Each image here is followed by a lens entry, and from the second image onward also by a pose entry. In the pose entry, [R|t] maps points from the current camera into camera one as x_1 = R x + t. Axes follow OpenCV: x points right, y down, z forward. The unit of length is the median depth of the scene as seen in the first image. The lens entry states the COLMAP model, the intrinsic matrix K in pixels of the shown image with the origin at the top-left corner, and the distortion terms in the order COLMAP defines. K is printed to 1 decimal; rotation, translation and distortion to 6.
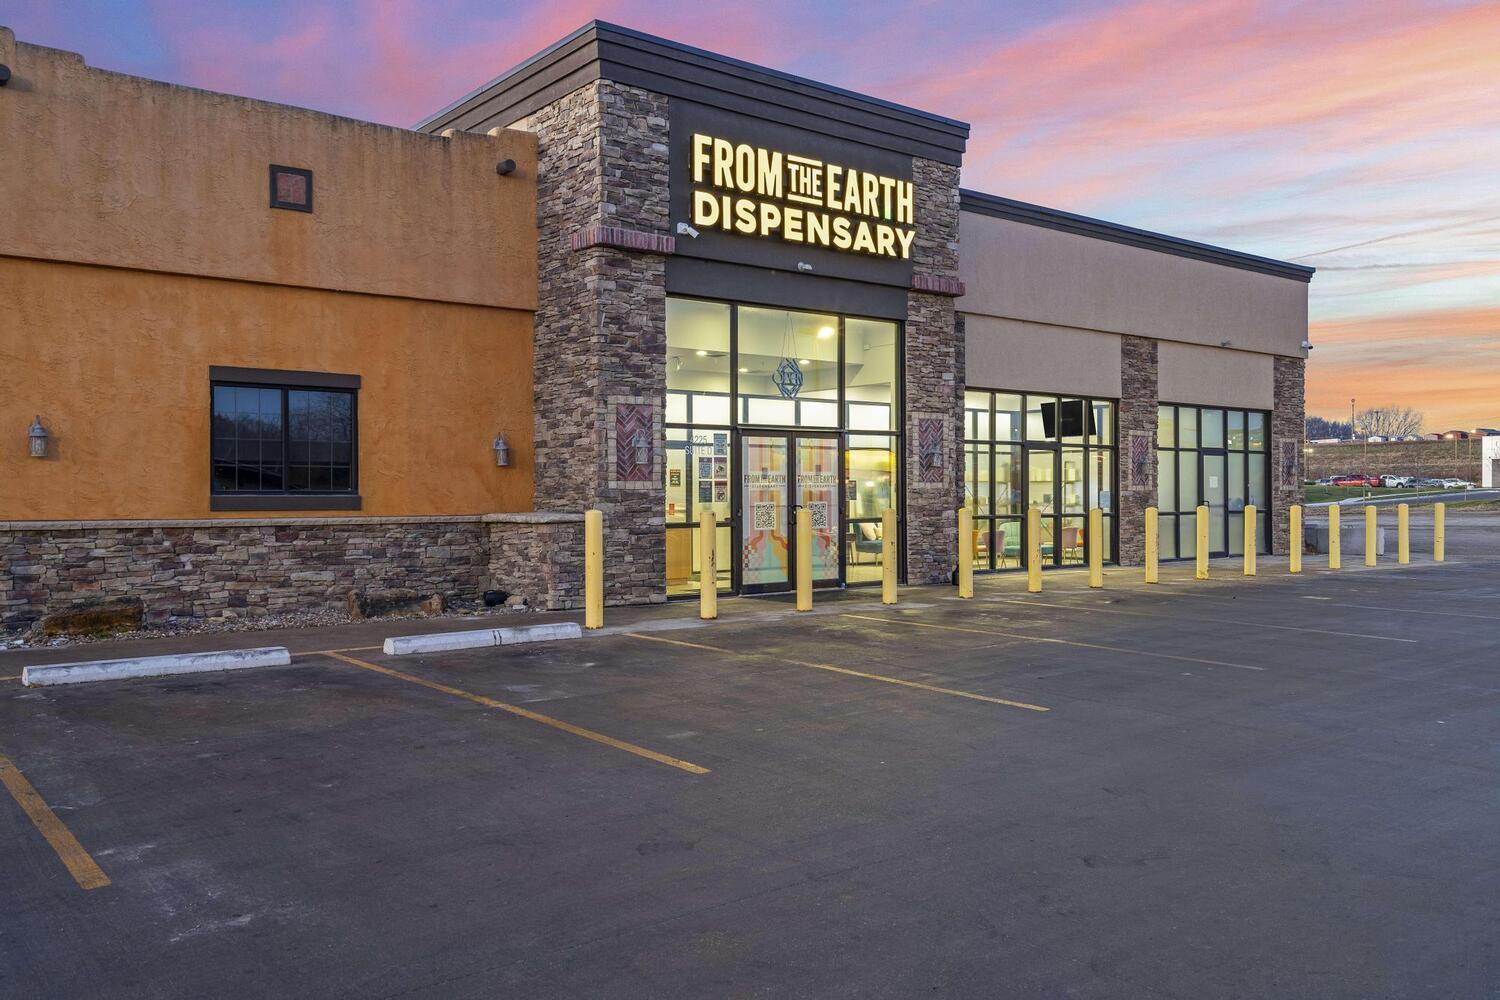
lens RADIAL K [[1207.0, 0, 750.0], [0, 1207.0, 500.0], [0, 0, 1]] dist [0.034660, 0.000745]
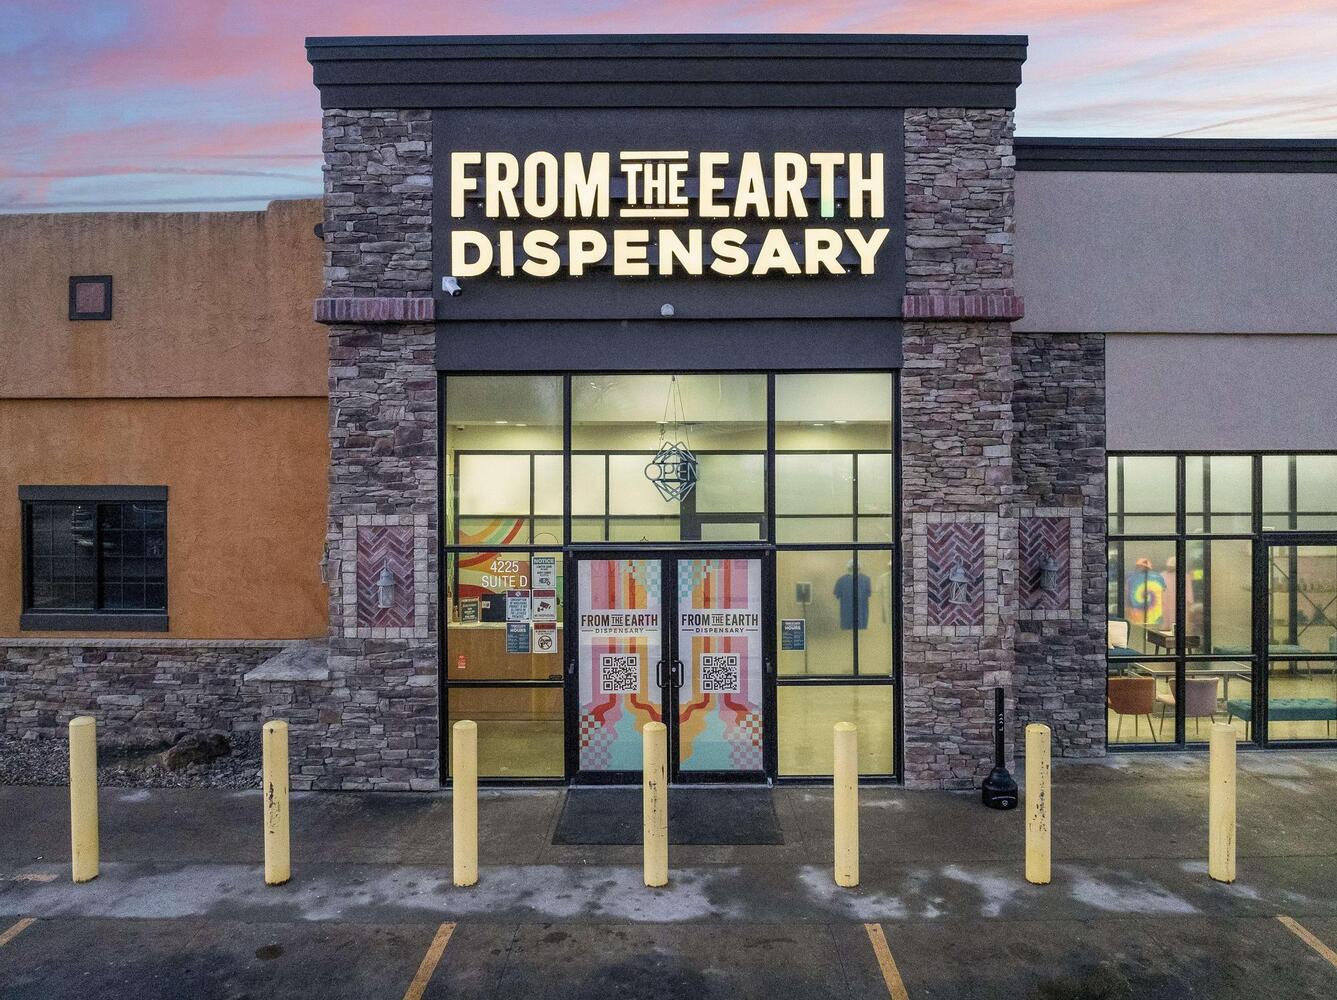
lens RADIAL K [[971.1, 0, 671.3], [0, 971.1, 441.4], [0, 0, 1]] dist [-0.026372, -0.001520]
pose [[0.783876, -0.000134, -0.620917, 0.408837], [-0.003075, 0.999987, -0.004099, -0.126564], [0.620909, 0.005122, 0.783866, 0.620670]]
